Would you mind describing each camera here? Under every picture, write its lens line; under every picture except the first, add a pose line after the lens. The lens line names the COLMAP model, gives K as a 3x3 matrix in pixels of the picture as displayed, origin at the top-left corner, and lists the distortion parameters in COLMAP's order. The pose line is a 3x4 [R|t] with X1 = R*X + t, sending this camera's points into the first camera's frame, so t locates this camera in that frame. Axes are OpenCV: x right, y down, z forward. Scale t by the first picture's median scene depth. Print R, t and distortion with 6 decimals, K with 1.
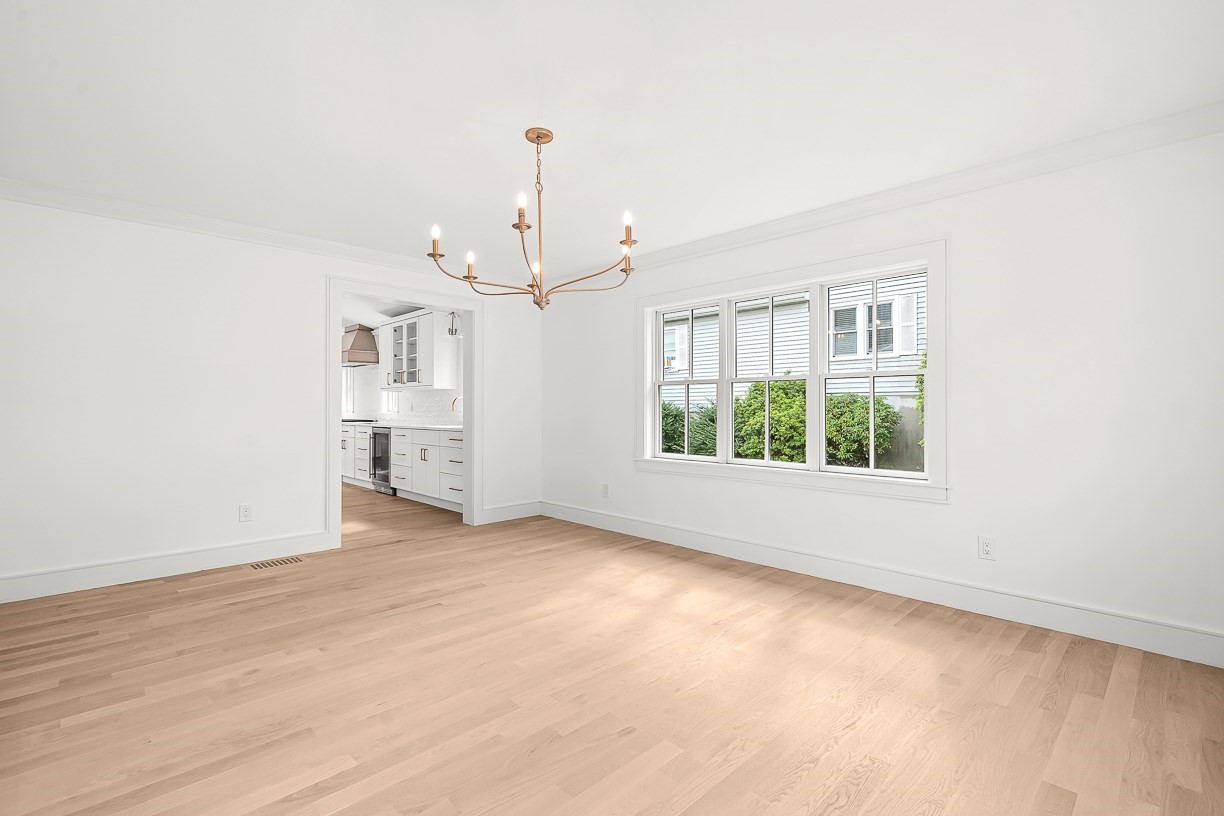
lens RADIAL K [[558.3, 0, 612.0], [0, 558.3, 408.0], [0, 0, 1]] dist [-0.000323, 0.000143]
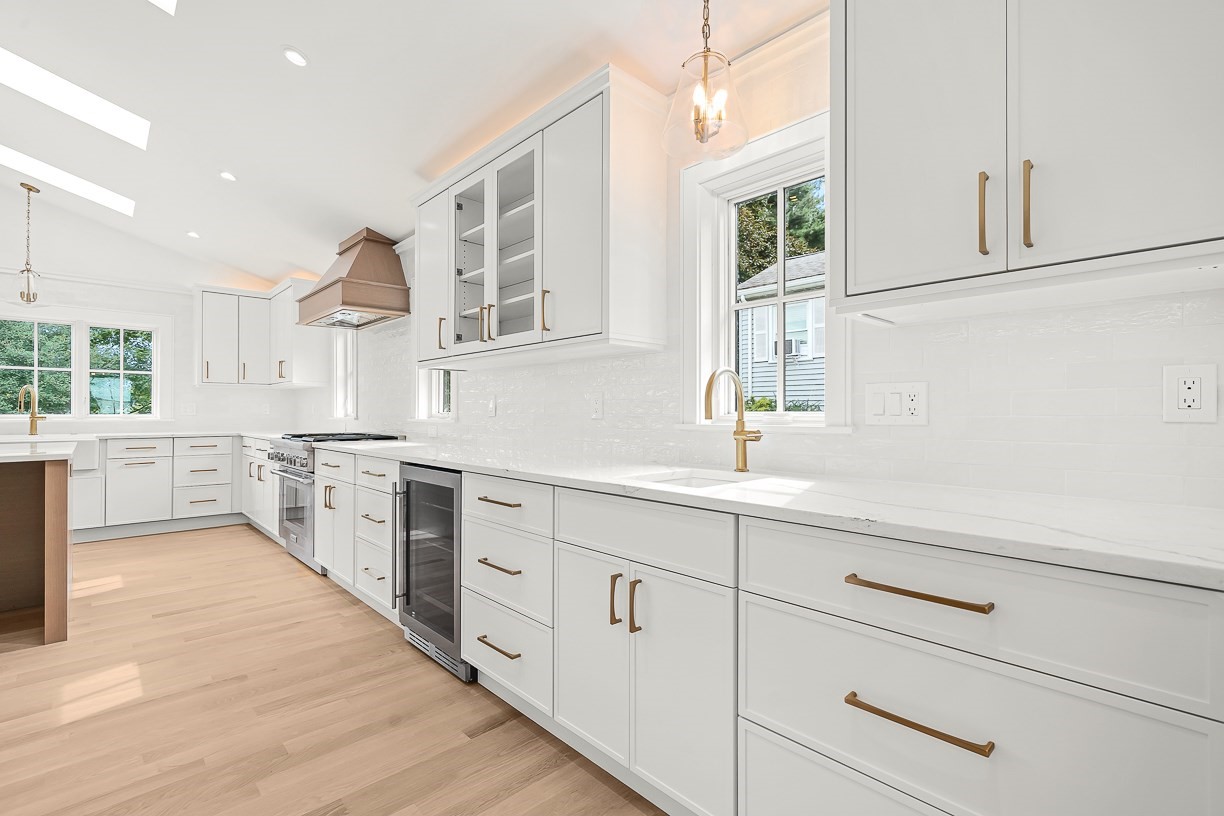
lens RADIAL K [[558.3, 0, 612.0], [0, 558.3, 408.0], [0, 0, 1]] dist [-0.000323, 0.000143]
pose [[0.999872, 0.003007, -0.015732, -0.236430], [-0.003094, 0.999980, -0.005472, 0.000586], [0.015715, 0.005520, 0.999861, 0.528878]]
